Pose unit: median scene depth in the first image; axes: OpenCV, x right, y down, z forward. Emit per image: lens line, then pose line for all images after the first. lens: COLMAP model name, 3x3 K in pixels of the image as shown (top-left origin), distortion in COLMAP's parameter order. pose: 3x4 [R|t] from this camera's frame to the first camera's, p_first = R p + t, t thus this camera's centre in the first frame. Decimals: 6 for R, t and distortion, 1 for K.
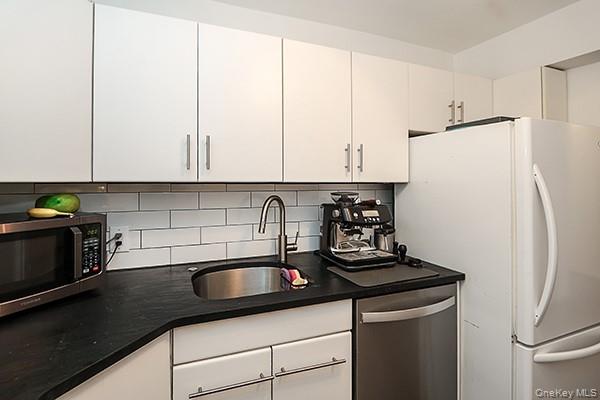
lens RADIAL K [[289.1, 0, 282.0], [0, 289.1, 174.8], [0, 0, 1]] dist [0.000674, 0.000009]
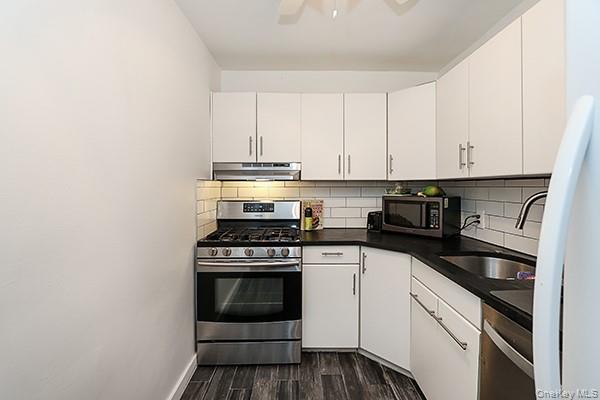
lens RADIAL K [[296.8, 0, 301.6], [0, 296.8, 188.3], [0, 0, 1]] dist [0.000480, 0.000070]
pose [[-0.343258, 0.001554, -0.939240, 1.128123], [0.016011, 0.999863, -0.004197, 0.059632], [0.939105, -0.016478, -0.343236, 0.669629]]
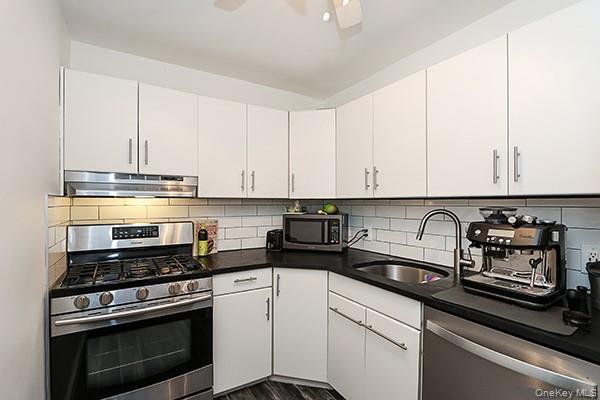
lens RADIAL K [[294.1, 0, 311.8], [0, 294.1, 203.7], [0, 0, 1]] dist [-0.001834, -0.000483]
pose [[0.217009, 0.000512, -0.976169, 1.040378], [0.016466, 0.999856, 0.004185, 0.039190], [0.976031, -0.016981, 0.216969, 0.309174]]
